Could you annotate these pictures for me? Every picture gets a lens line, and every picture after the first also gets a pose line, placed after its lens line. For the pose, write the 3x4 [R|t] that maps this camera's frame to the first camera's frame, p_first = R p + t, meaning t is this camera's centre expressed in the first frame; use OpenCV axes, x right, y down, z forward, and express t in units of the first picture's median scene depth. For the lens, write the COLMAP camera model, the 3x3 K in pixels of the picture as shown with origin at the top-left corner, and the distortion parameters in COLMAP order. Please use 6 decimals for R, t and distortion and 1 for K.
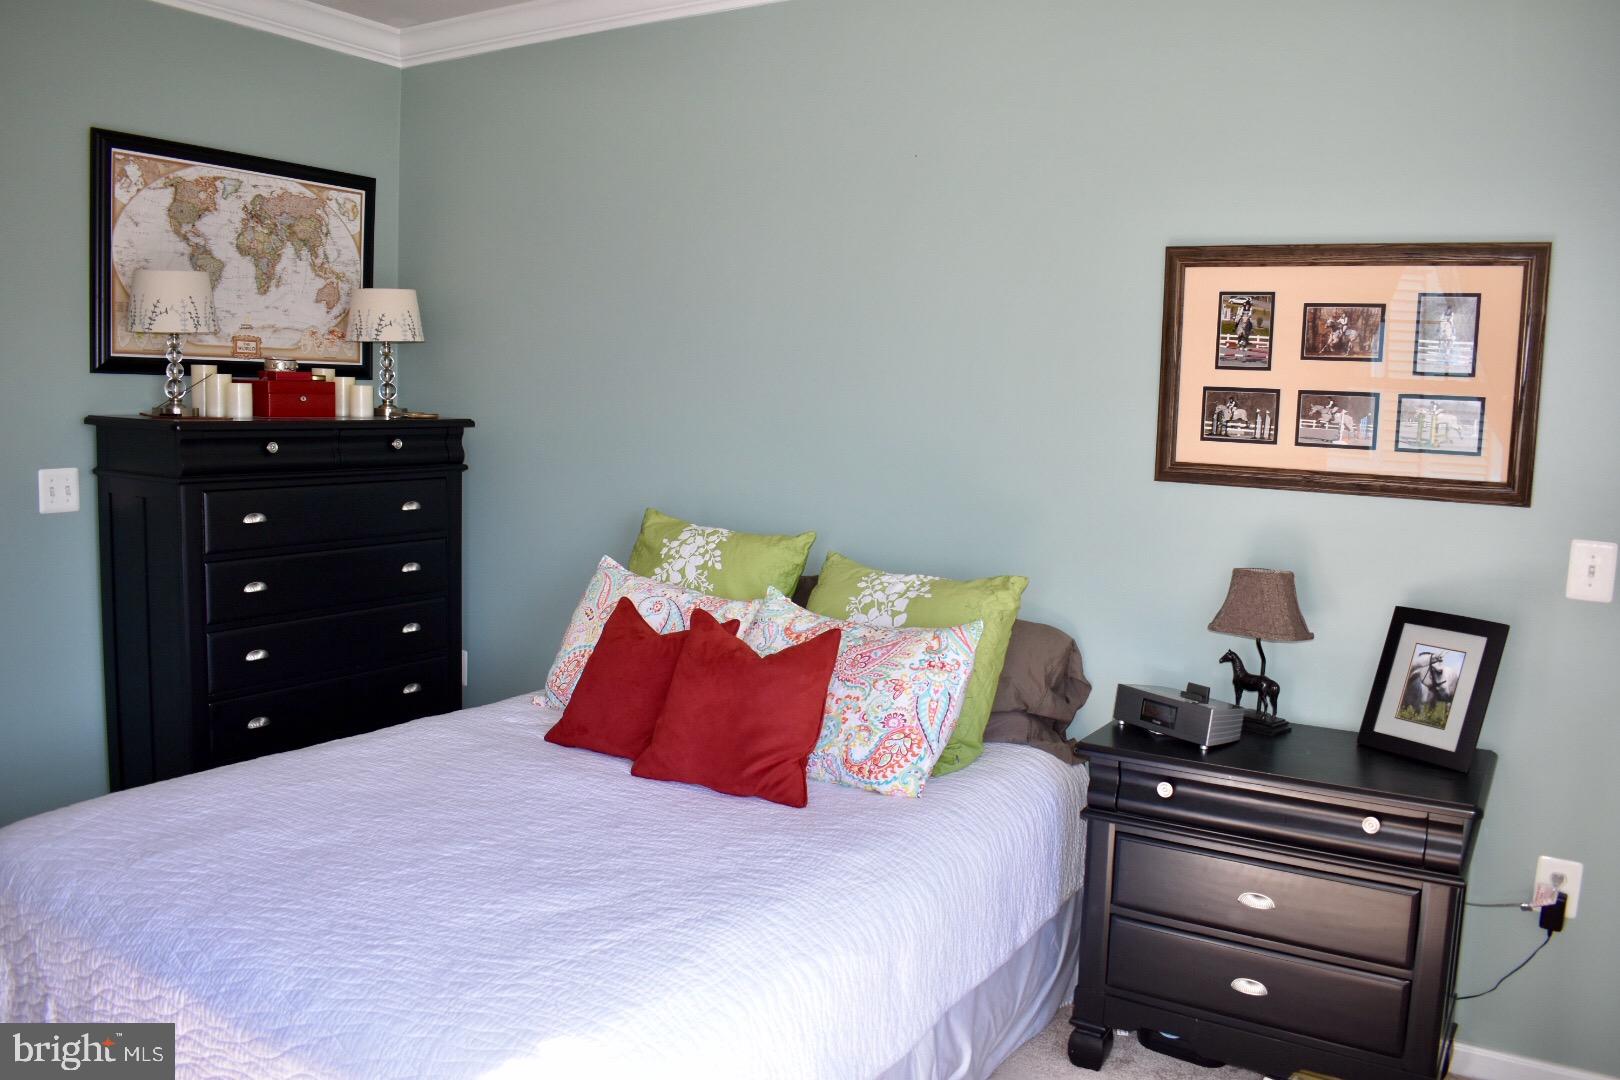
lens RADIAL K [[1261.9, 0, 802.2], [0, 1261.9, 535.2], [0, 0, 1]] dist [-0.098762, 0.018725]
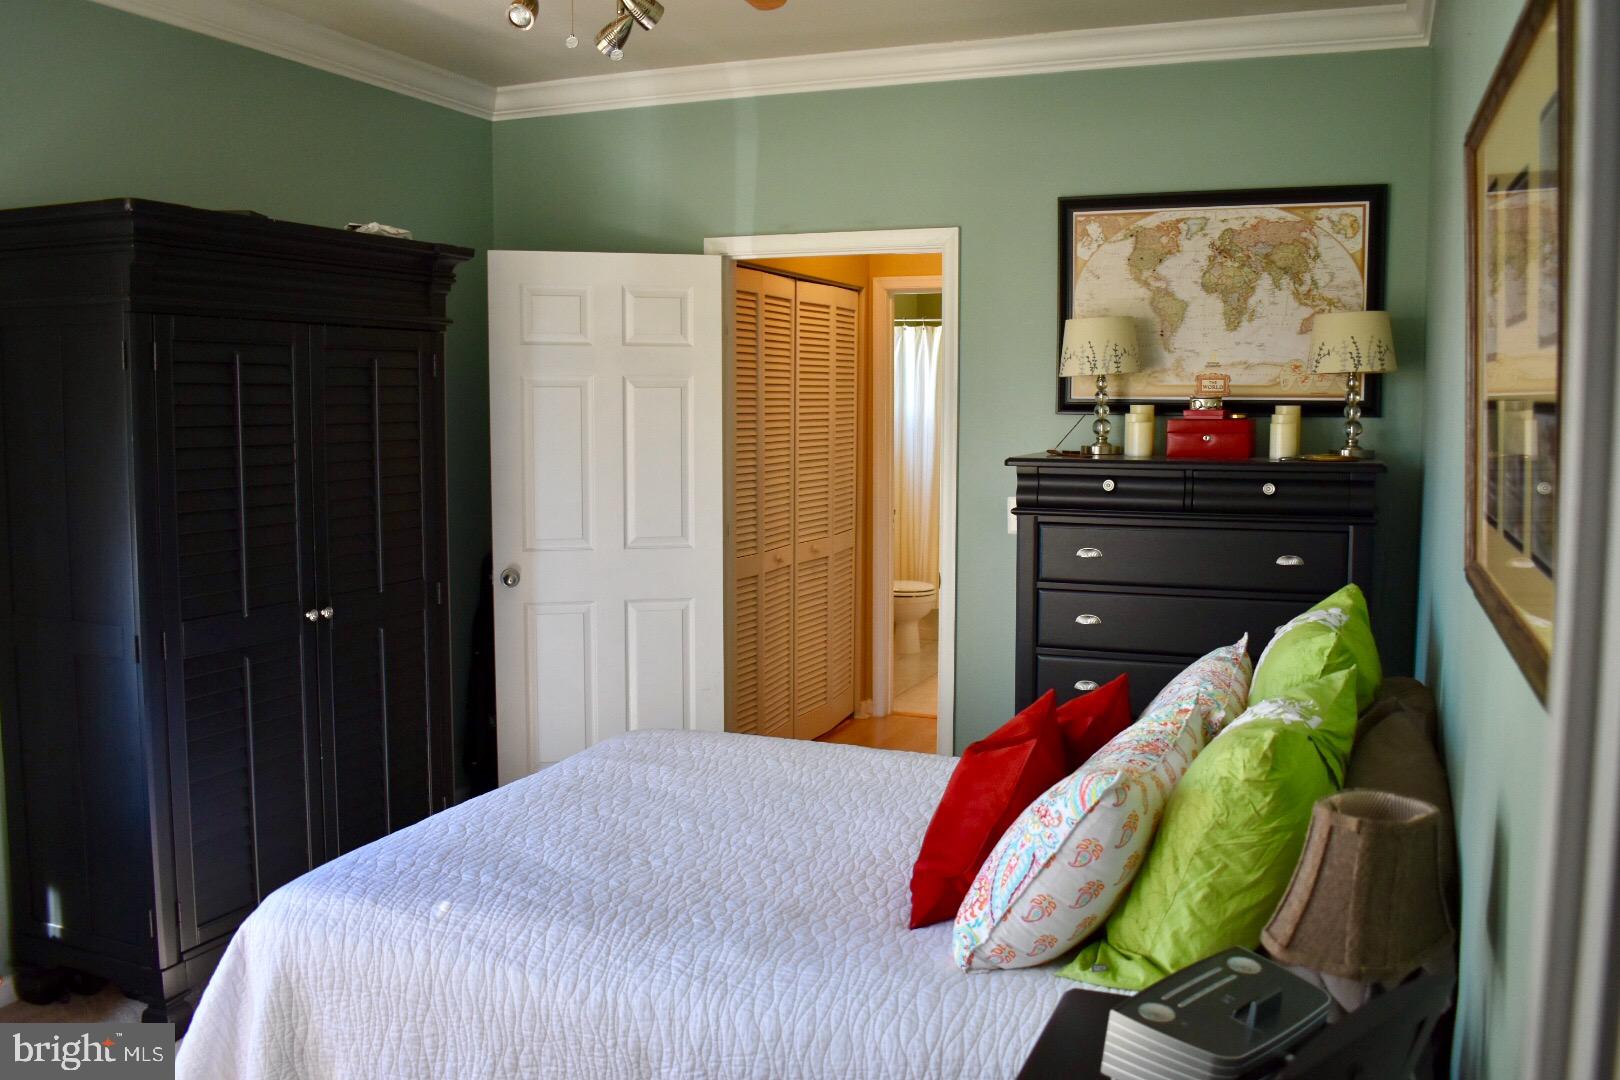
lens RADIAL K [[1373.8, 0, 805.7], [0, 1373.8, 539.7], [0, 0, 1]] dist [-0.090492, 0.014847]
pose [[0.183205, 0.066068, -0.980852, 0.568172], [-0.103570, 0.993484, 0.047574, -0.048618], [0.977604, 0.092871, 0.188854, 0.494139]]
